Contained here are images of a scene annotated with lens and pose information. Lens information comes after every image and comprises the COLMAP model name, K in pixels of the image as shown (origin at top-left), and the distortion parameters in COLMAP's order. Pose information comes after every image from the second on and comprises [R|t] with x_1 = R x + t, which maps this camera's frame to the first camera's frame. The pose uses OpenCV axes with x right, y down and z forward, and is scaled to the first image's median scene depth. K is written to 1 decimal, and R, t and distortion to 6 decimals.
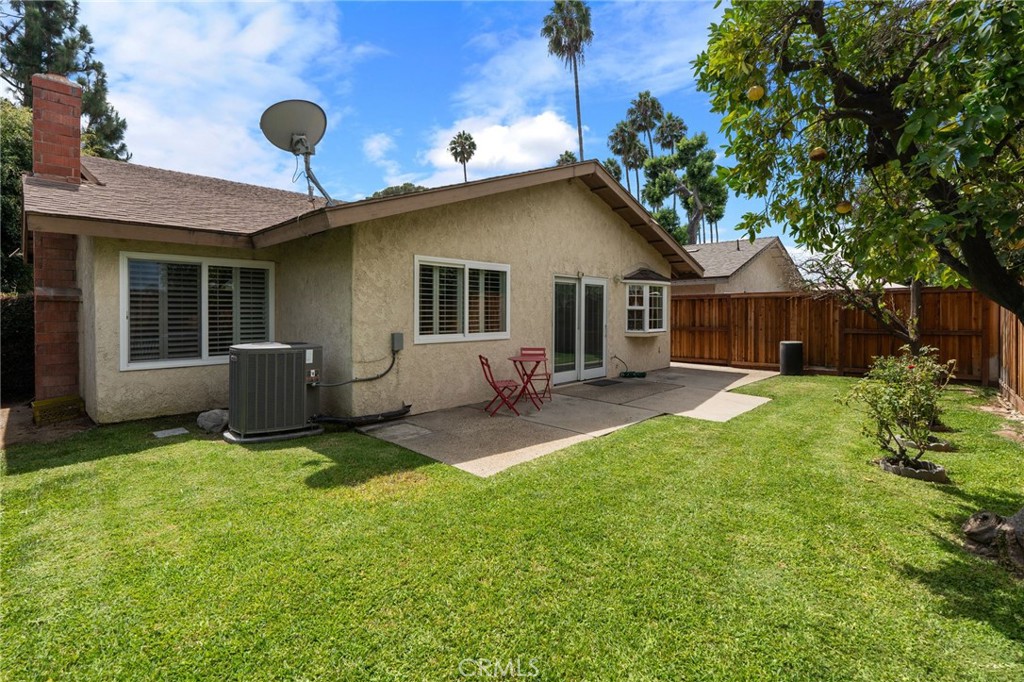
lens RADIAL K [[474.9, 0, 511.3], [0, 474.9, 309.5], [0, 0, 1]] dist [0.000000, 0.000041]
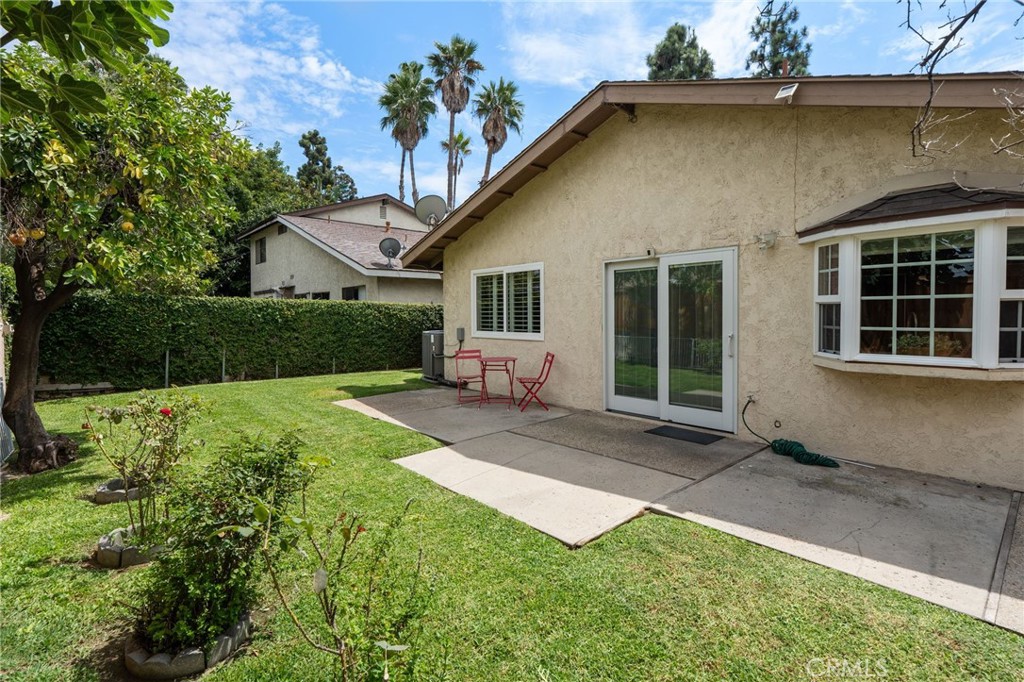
lens RADIAL K [[500.5, 0, 512.2], [0, 500.5, 314.5], [0, 0, 1]] dist [-0.000562, 0.001288]
pose [[-0.095121, -0.000515, -0.995466, 0.942658], [0.009806, 0.999951, -0.001454, 0.009776], [0.995417, -0.009899, -0.095111, 0.989169]]
